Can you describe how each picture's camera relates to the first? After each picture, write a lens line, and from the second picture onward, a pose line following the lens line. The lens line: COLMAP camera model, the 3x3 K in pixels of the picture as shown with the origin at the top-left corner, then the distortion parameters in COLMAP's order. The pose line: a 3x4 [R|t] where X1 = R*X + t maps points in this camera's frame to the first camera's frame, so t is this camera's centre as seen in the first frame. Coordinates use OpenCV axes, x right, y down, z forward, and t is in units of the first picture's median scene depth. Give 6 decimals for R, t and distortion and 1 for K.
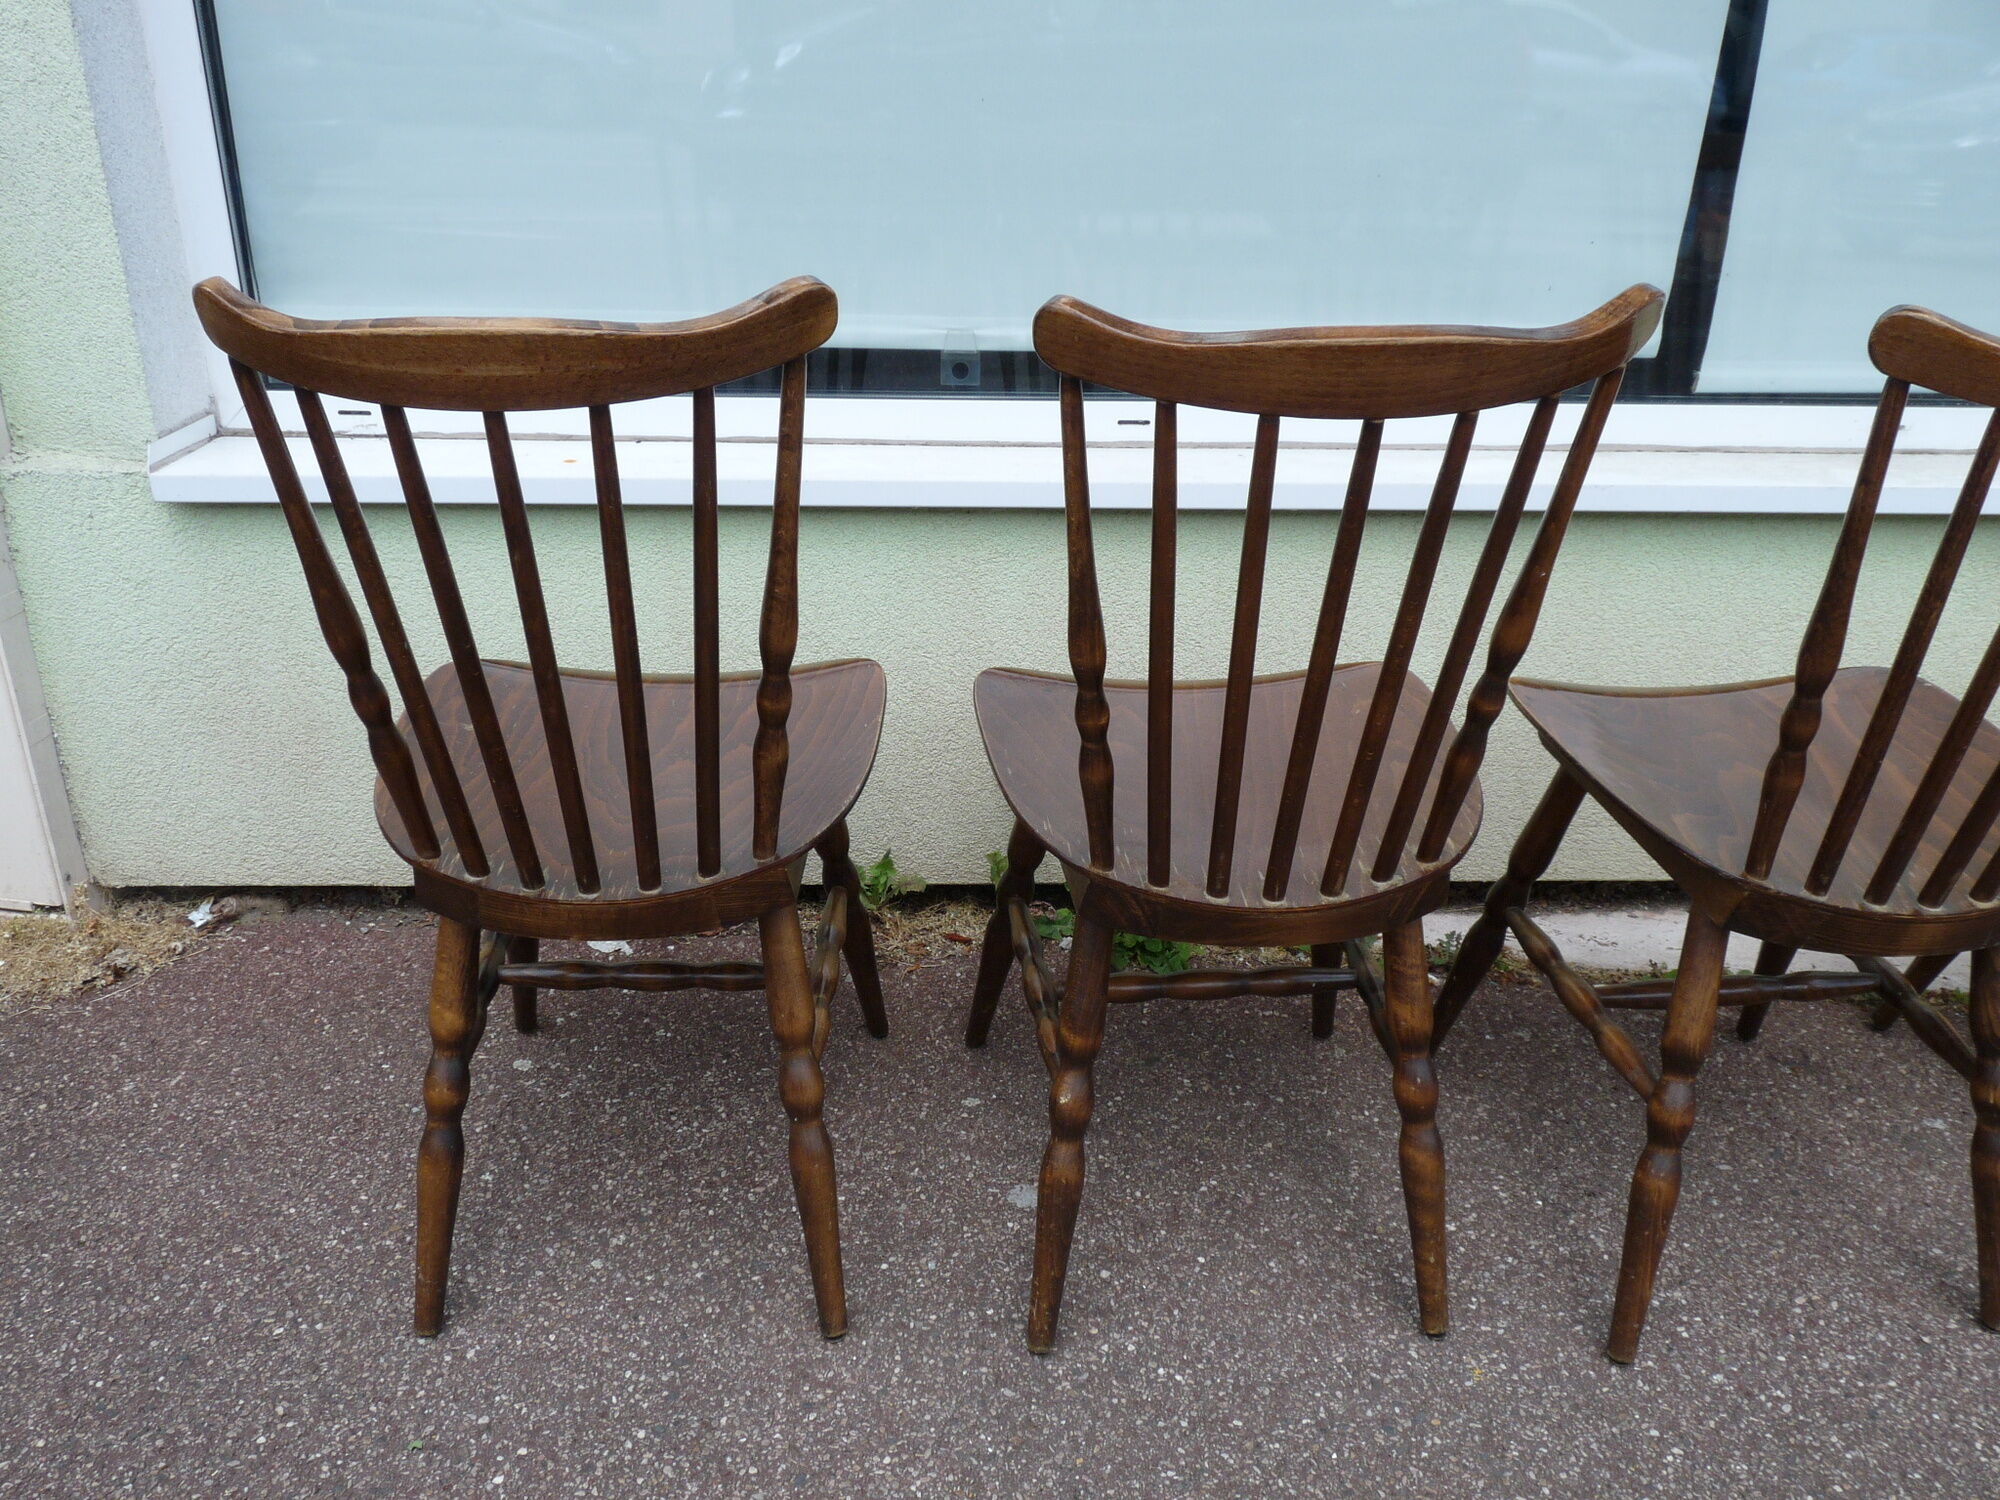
lens RADIAL K [[1601.5, 0, 988.5], [0, 1601.5, 755.7], [0, 0, 1]] dist [-0.014795, -0.015649]
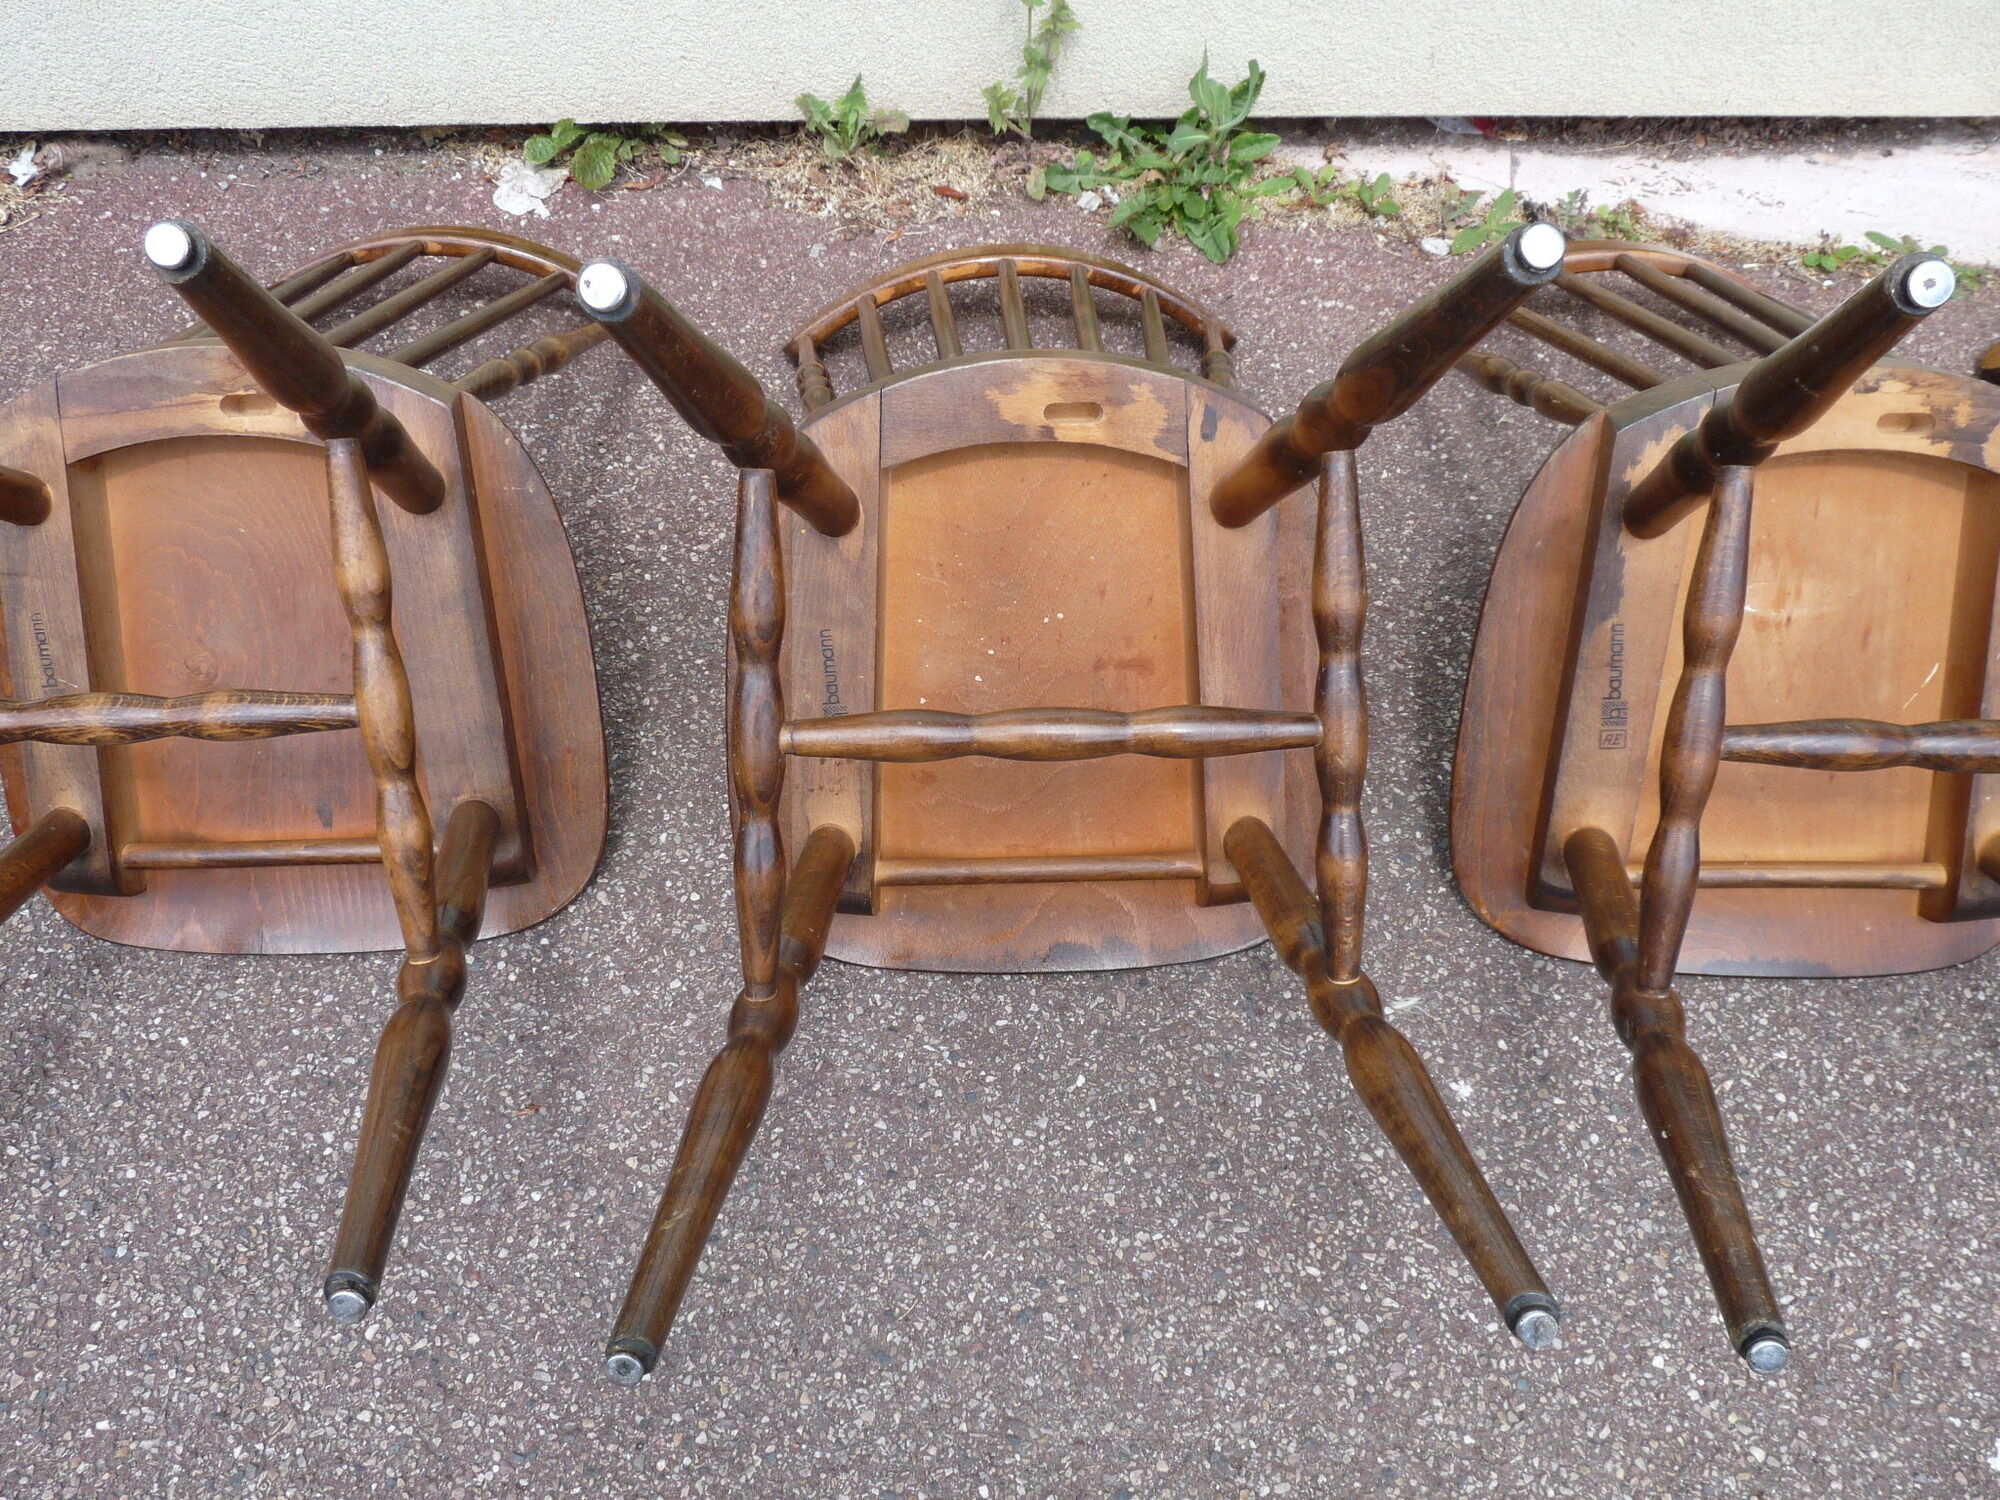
lens RADIAL K [[1601.5, 0, 989.5], [0, 1601.5, 754.9], [0, 0, 1]] dist [-0.014795, -0.015649]
pose [[0.999198, 0.015417, -0.036960, 0.043764], [0.006007, 0.854784, 0.518949, -0.077925], [0.039593, -0.518755, 0.854006, 0.221691]]
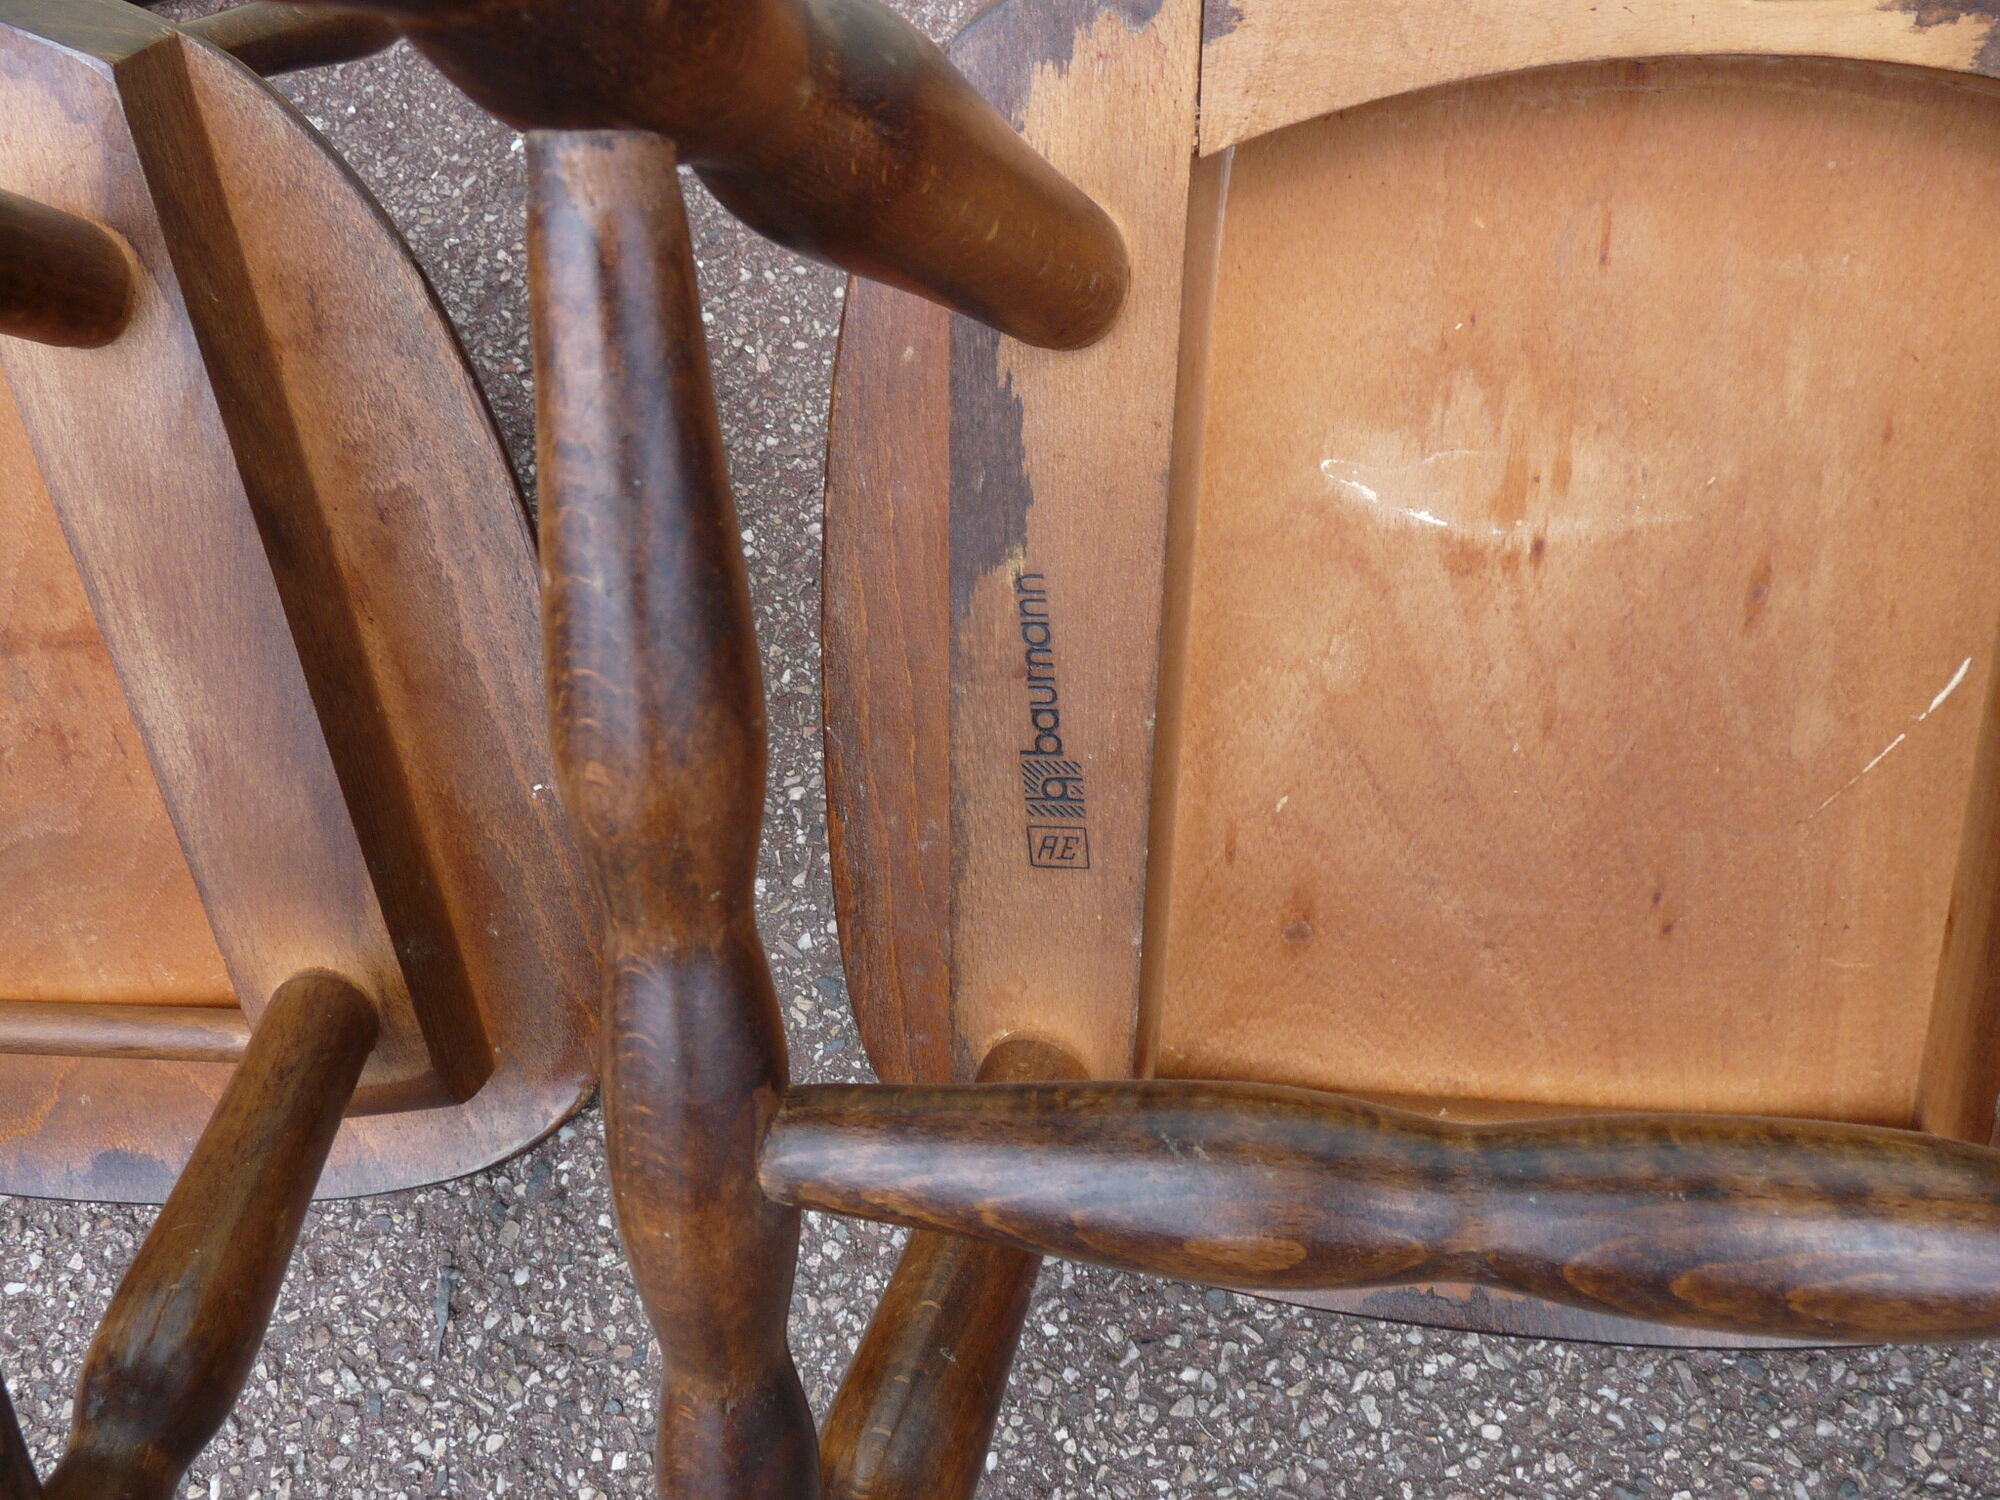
lens RADIAL K [[1601.5, 0, 988.2], [0, 1601.5, 761.2], [0, 0, 1]] dist [-0.014795, -0.015649]
pose [[0.976923, 0.043172, -0.209182, 0.329020], [0.106377, 0.750913, 0.651778, 0.077480], [0.185216, -0.658989, 0.728992, 0.621532]]
